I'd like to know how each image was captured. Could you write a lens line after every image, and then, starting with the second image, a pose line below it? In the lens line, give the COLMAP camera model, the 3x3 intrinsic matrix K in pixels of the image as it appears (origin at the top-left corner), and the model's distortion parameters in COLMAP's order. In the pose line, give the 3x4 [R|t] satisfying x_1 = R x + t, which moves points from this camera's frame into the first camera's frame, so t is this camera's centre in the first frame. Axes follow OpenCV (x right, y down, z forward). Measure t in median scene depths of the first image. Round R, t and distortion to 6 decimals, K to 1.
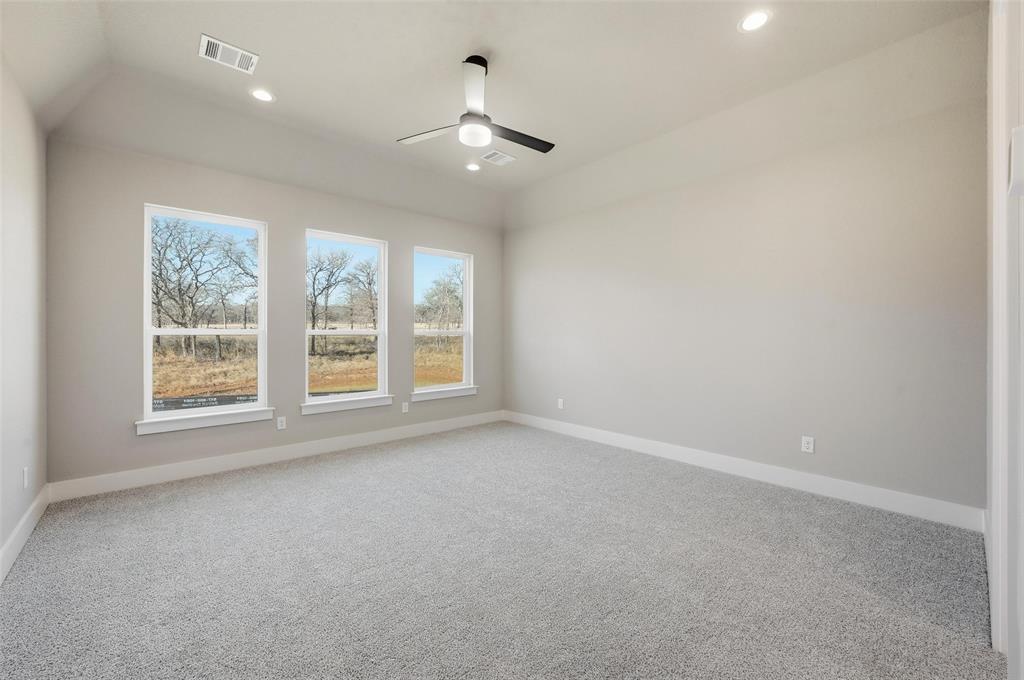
lens RADIAL K [[403.9, 0, 493.3], [0, 403.9, 335.1], [0, 0, 1]] dist [0.007203, 0.000177]
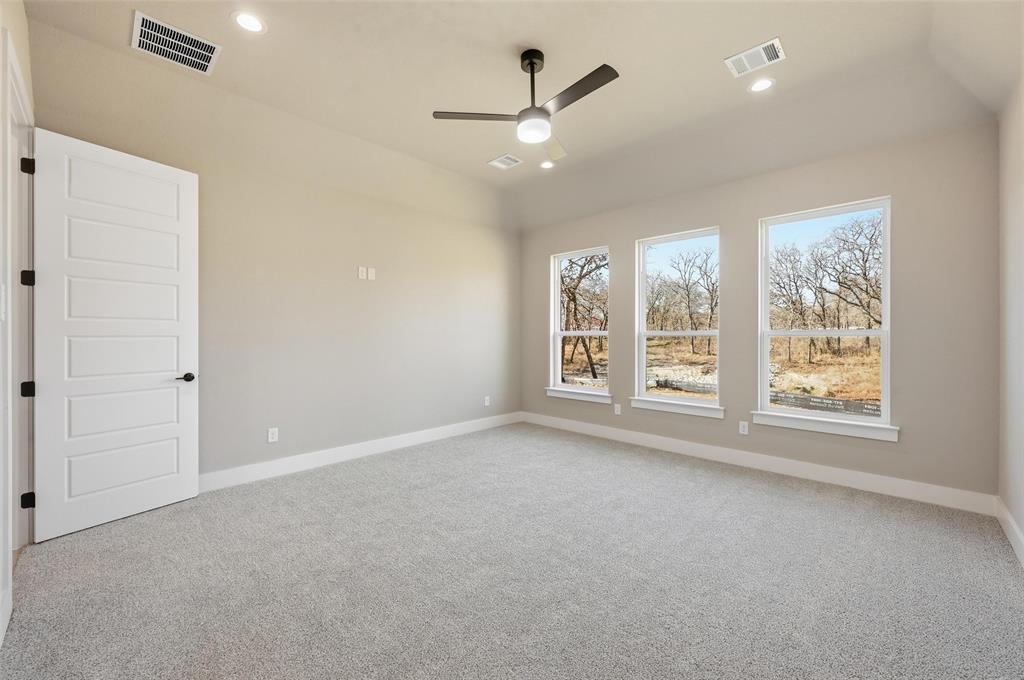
lens RADIAL K [[405.1, 0, 516.5], [0, 405.1, 339.5], [0, 0, 1]] dist [-0.001561, -0.000136]
pose [[0.089317, 0.004704, -0.995992, 0.518390], [-0.000342, 0.999989, 0.004693, 0.004753], [0.996003, -0.000079, 0.089318, 0.488540]]
